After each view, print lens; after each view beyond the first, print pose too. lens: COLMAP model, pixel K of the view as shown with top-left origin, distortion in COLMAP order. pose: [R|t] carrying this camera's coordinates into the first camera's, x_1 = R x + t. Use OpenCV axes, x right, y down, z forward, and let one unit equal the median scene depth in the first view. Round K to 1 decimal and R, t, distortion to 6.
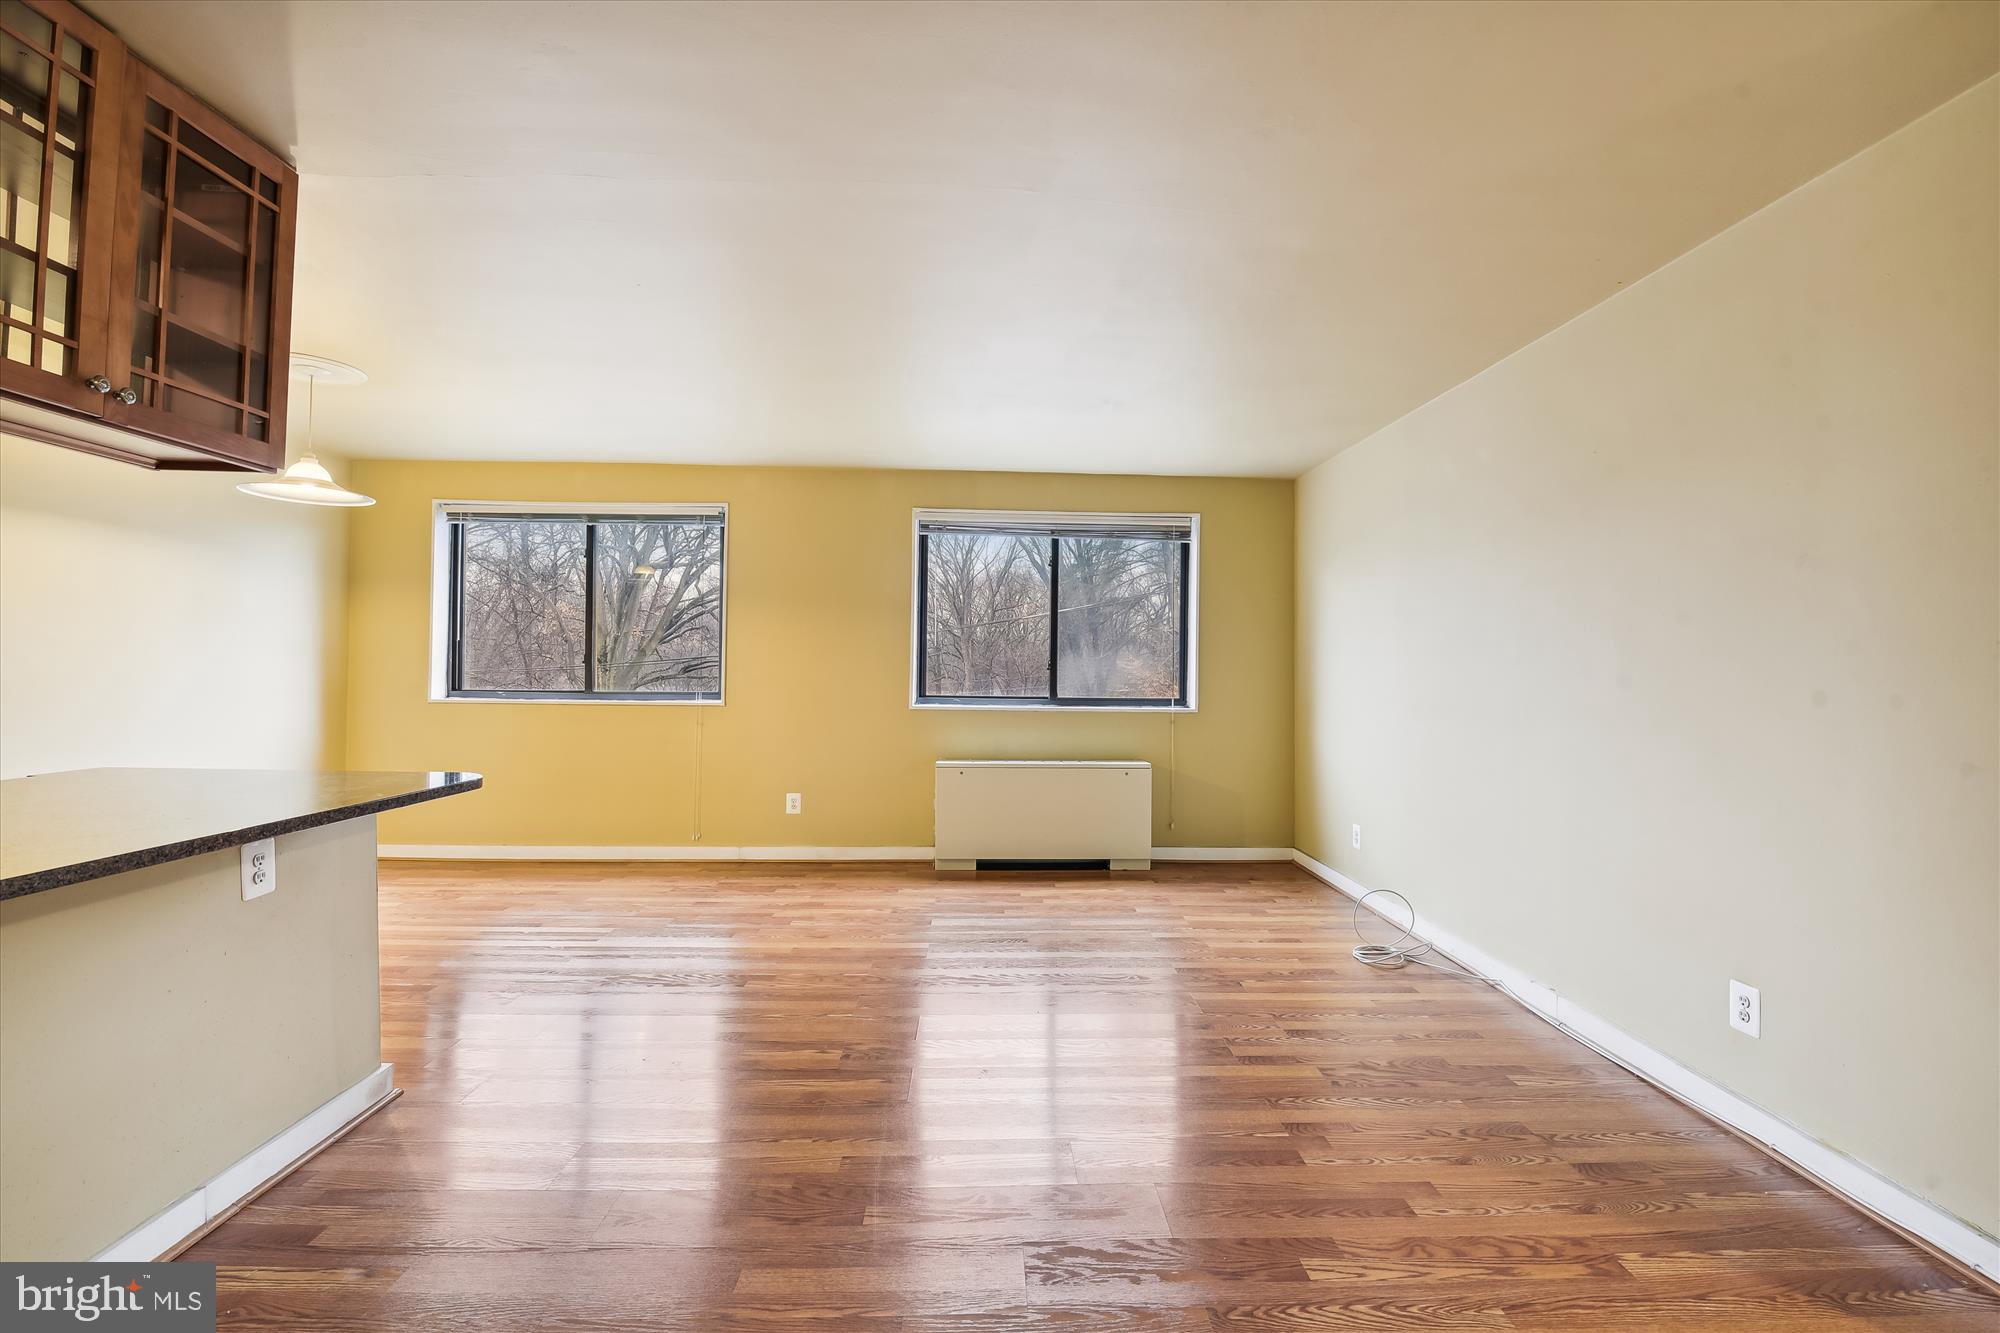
lens RADIAL K [[844.5, 0, 1009.6], [0, 844.5, 657.9], [0, 0, 1]] dist [-0.011289, -0.003359]
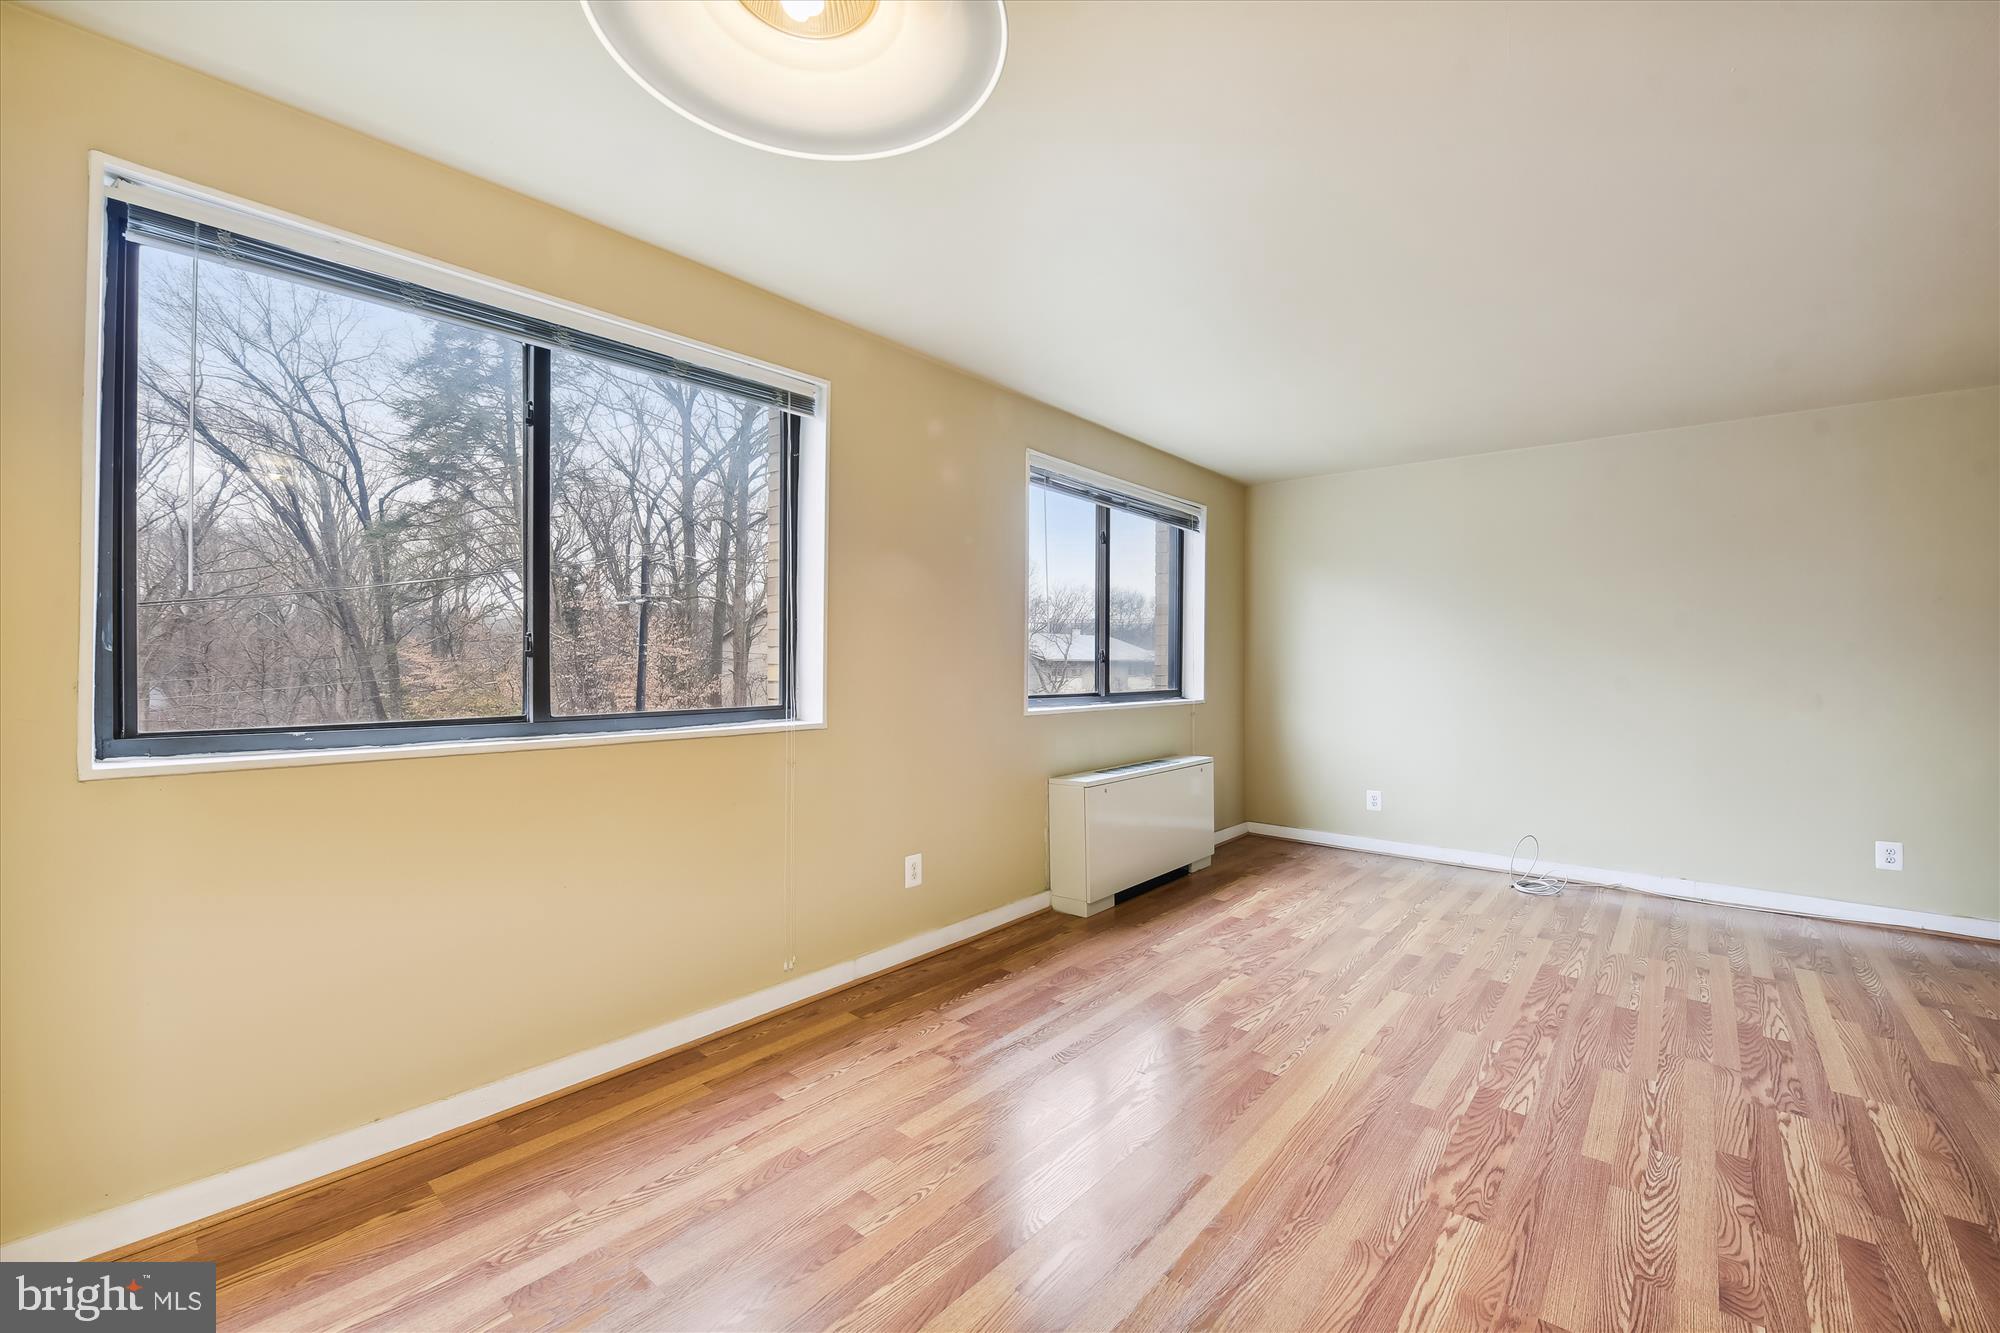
lens RADIAL K [[816.6, 0, 1011.7], [0, 816.6, 669.1], [0, 0, 1]] dist [-0.019956, -0.000521]
pose [[0.673797, -0.015030, 0.738764, -0.669005], [-0.008008, 0.999586, 0.027640, -0.000150], [-0.738873, -0.024540, 0.673398, 0.528970]]
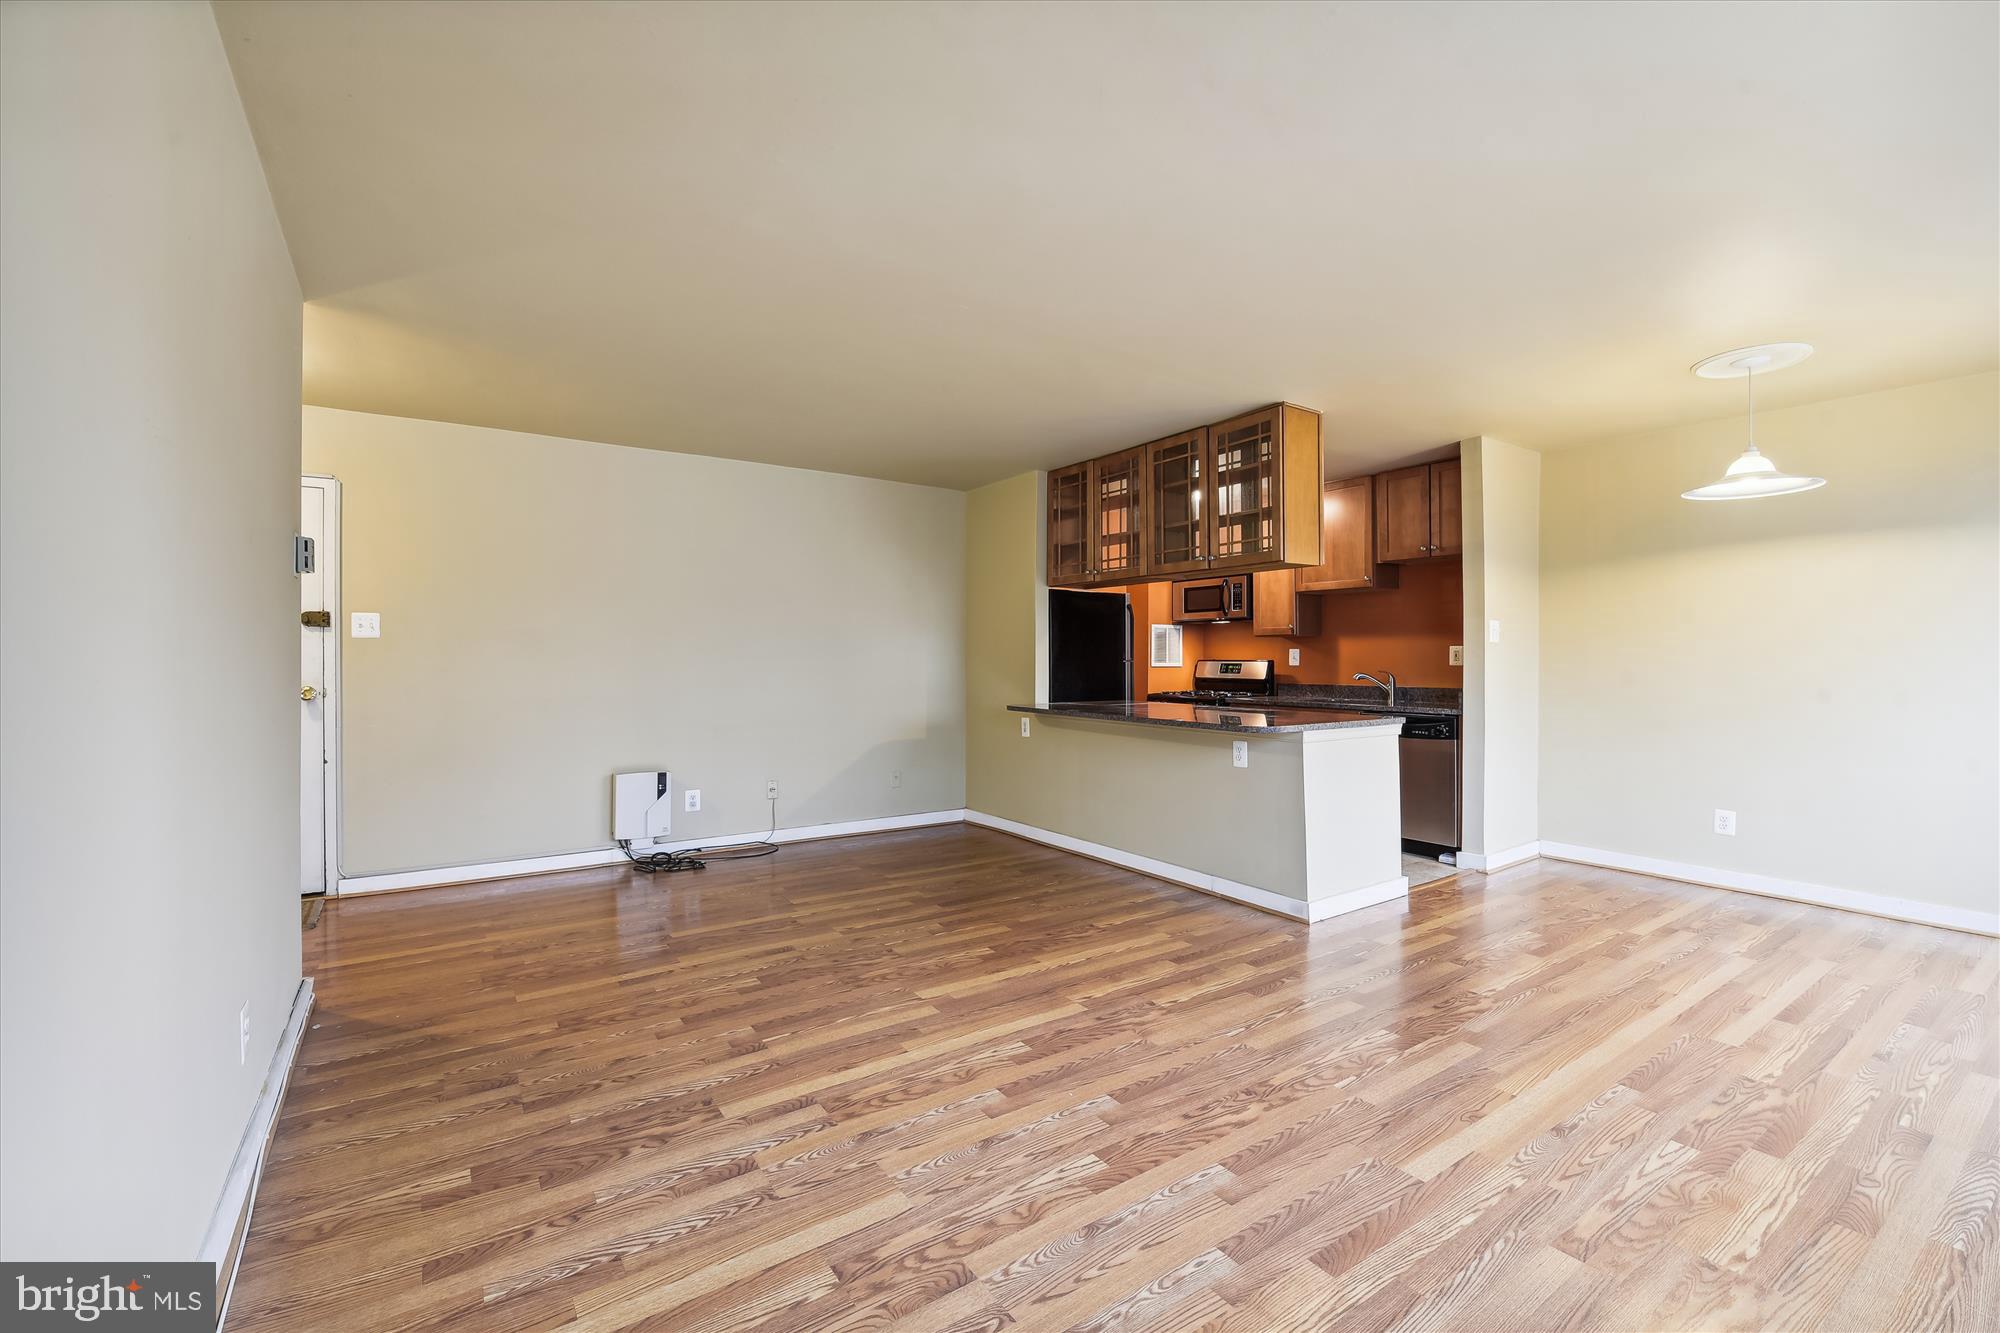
lens RADIAL K [[844.5, 0, 1009.6], [0, 844.5, 657.9], [0, 0, 1]] dist [-0.011289, -0.003359]
pose [[-0.843500, -0.013659, -0.536955, 0.287607], [-0.004559, 0.999823, -0.018273, 0.016346], [0.537109, -0.012965, -0.843413, 0.925784]]
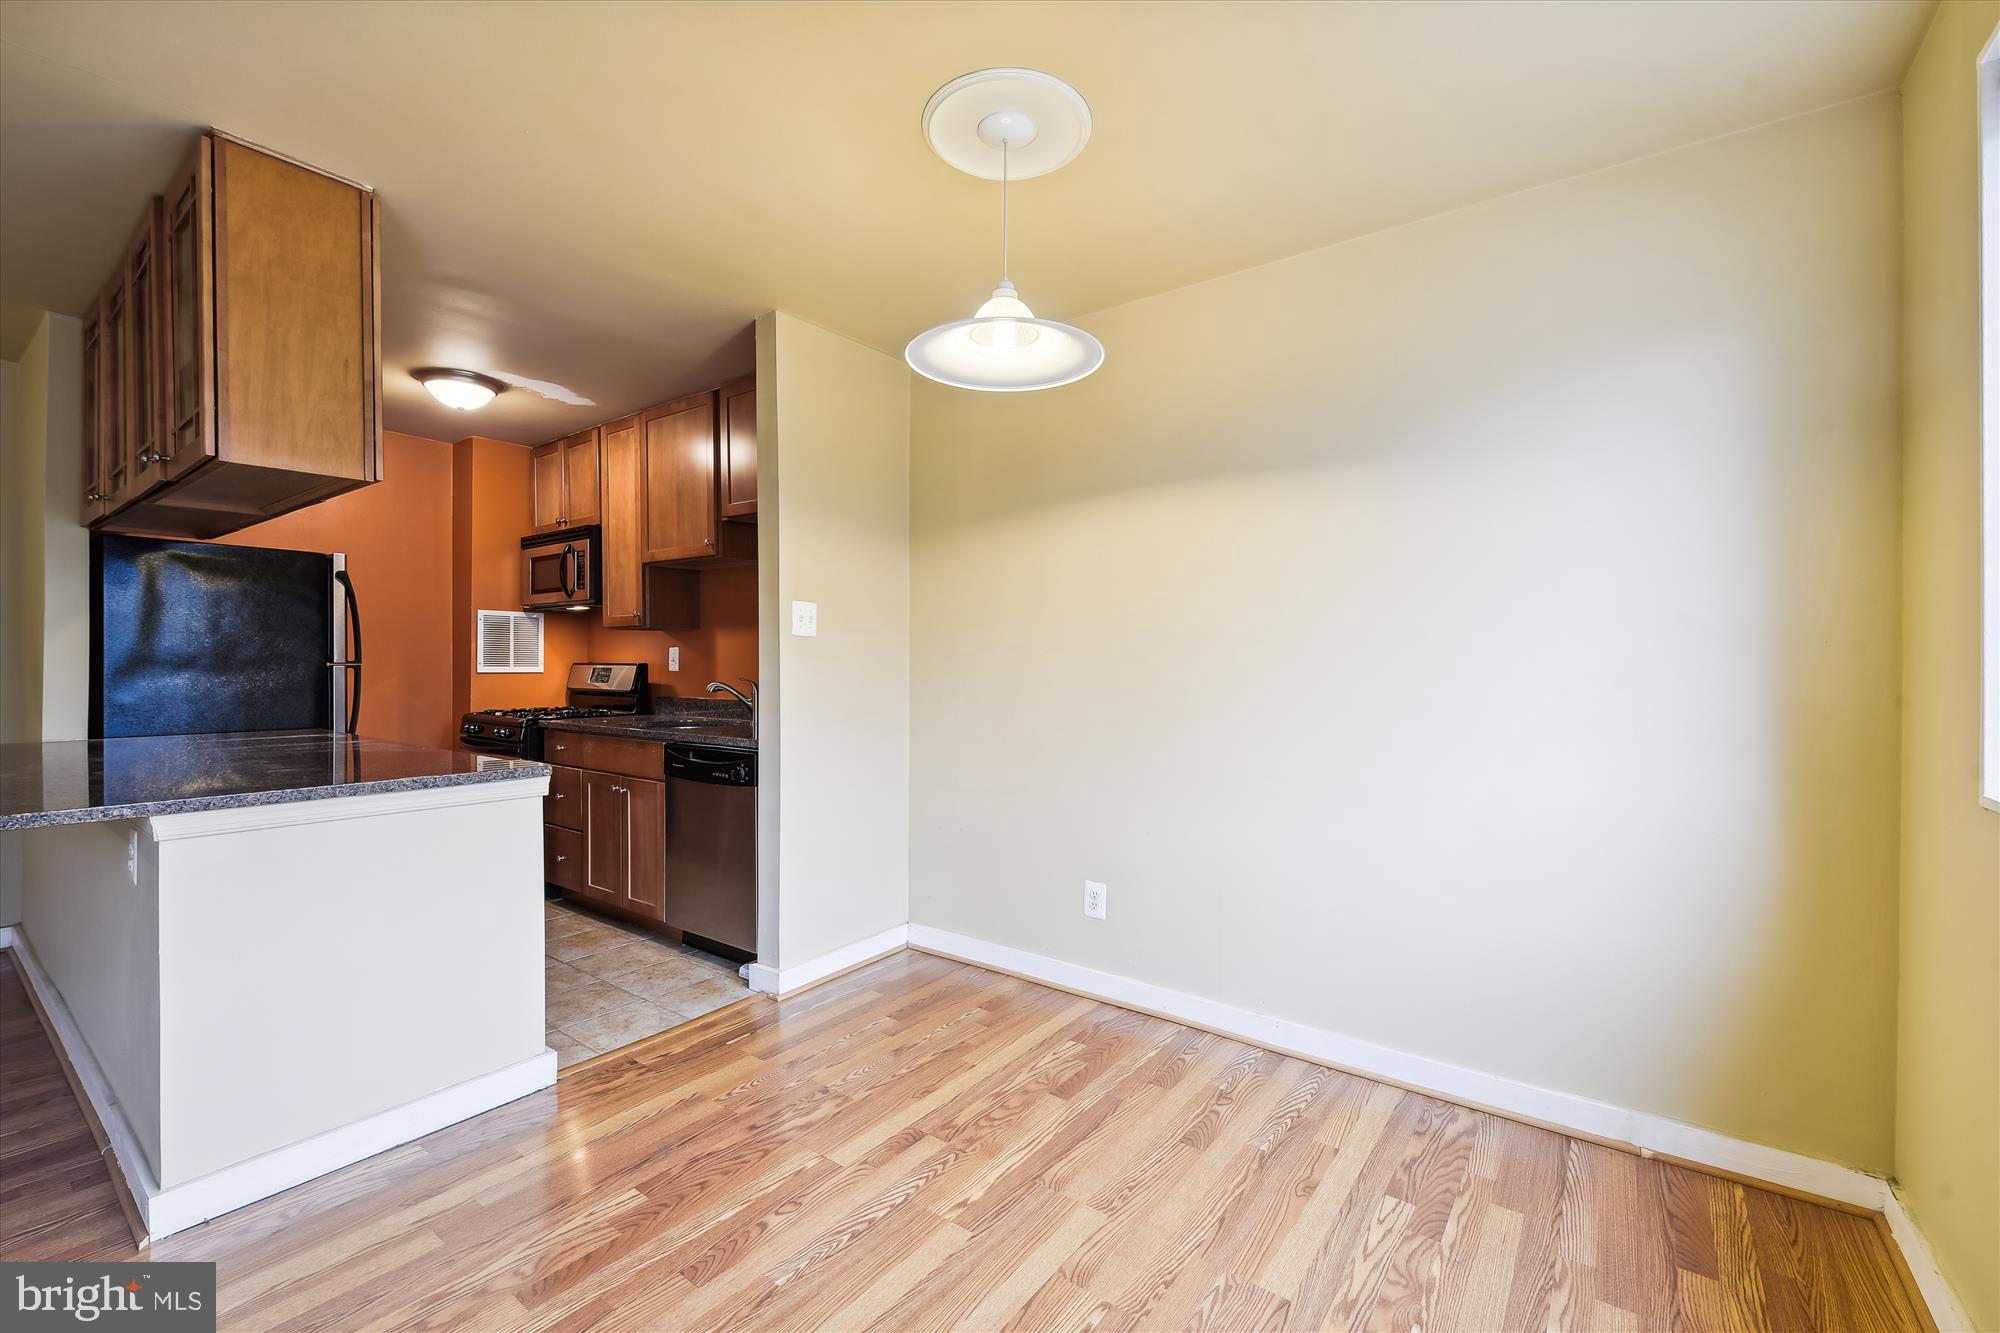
lens RADIAL K [[835.5, 0, 1000.0], [0, 835.5, 666.5], [0, 0, 1]] dist [0.002013, 0.000195]
pose [[-0.631139, -0.011956, -0.775578, -0.281379], [-0.001440, 0.999898, -0.014242, 0.010128], [0.775668, -0.007872, -0.631092, 0.915413]]
